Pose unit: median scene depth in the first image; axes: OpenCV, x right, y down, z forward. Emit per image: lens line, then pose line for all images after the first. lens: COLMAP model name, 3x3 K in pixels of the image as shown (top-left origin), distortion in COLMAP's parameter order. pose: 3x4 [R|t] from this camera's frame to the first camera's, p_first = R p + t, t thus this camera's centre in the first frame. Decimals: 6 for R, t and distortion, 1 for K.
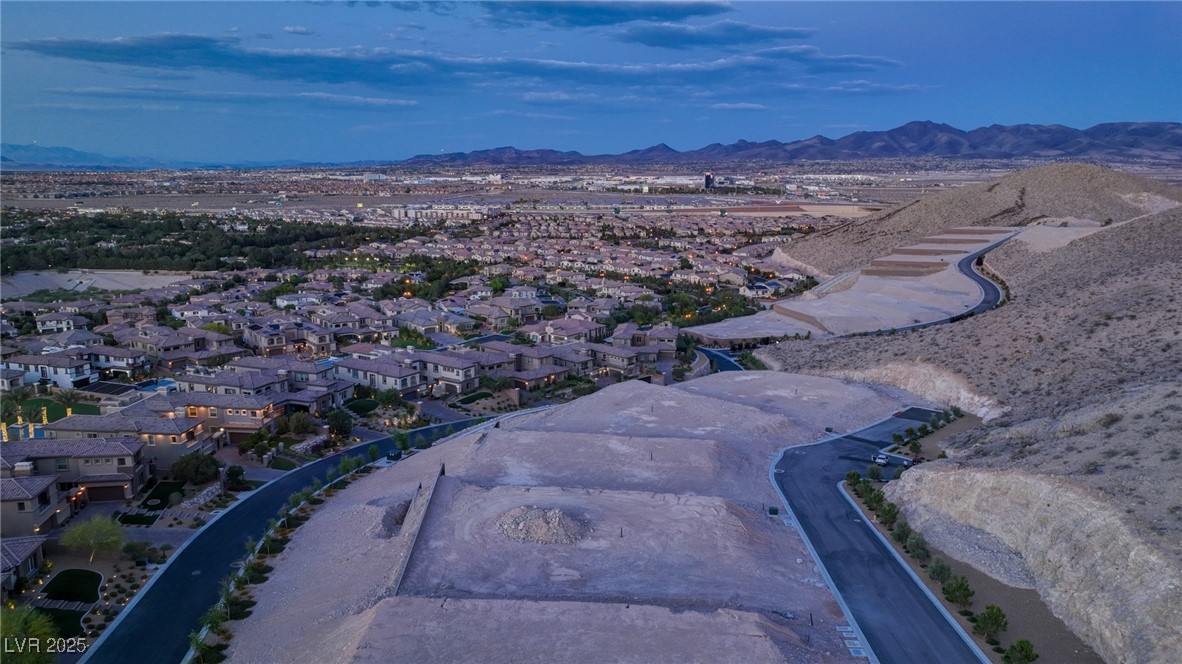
lens RADIAL K [[832.1, 0, 591.0], [0, 832.1, 332.0], [0, 0, 1]] dist [-0.006038, 0.023809]
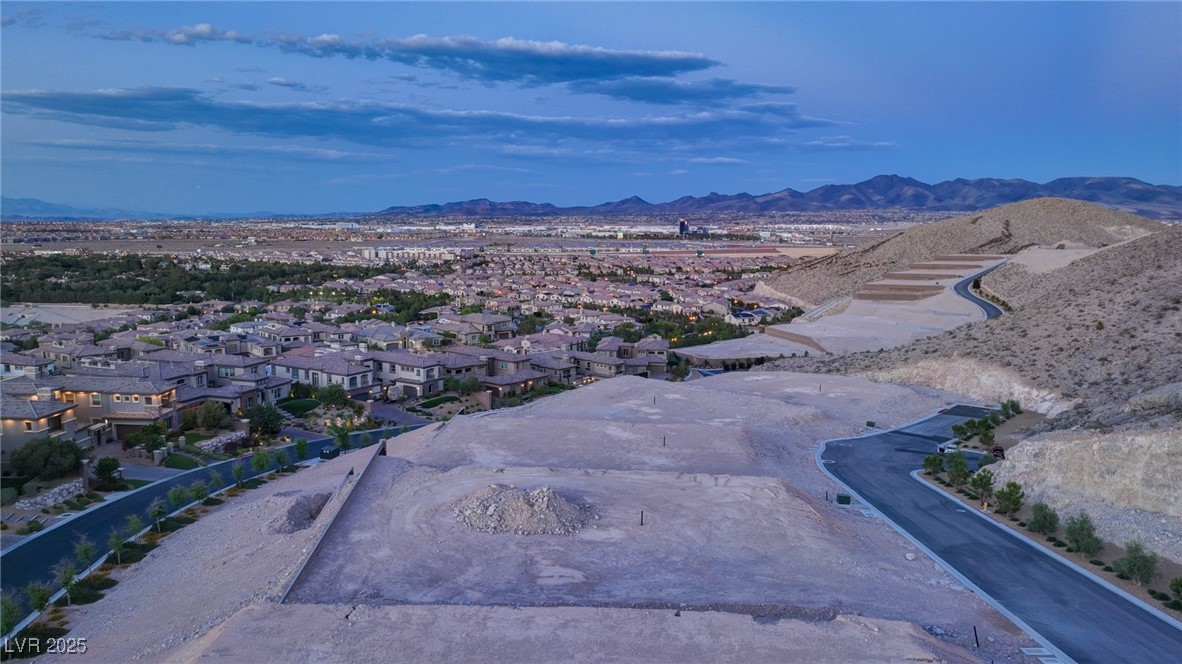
lens RADIAL K [[832.1, 0, 591.0], [0, 832.1, 332.0], [0, 0, 1]] dist [-0.006038, 0.023809]
pose [[0.999507, -0.002482, 0.031301, -0.011109], [0.004406, 0.998094, -0.061559, 0.059831], [-0.031088, 0.061666, 0.997613, 0.146780]]
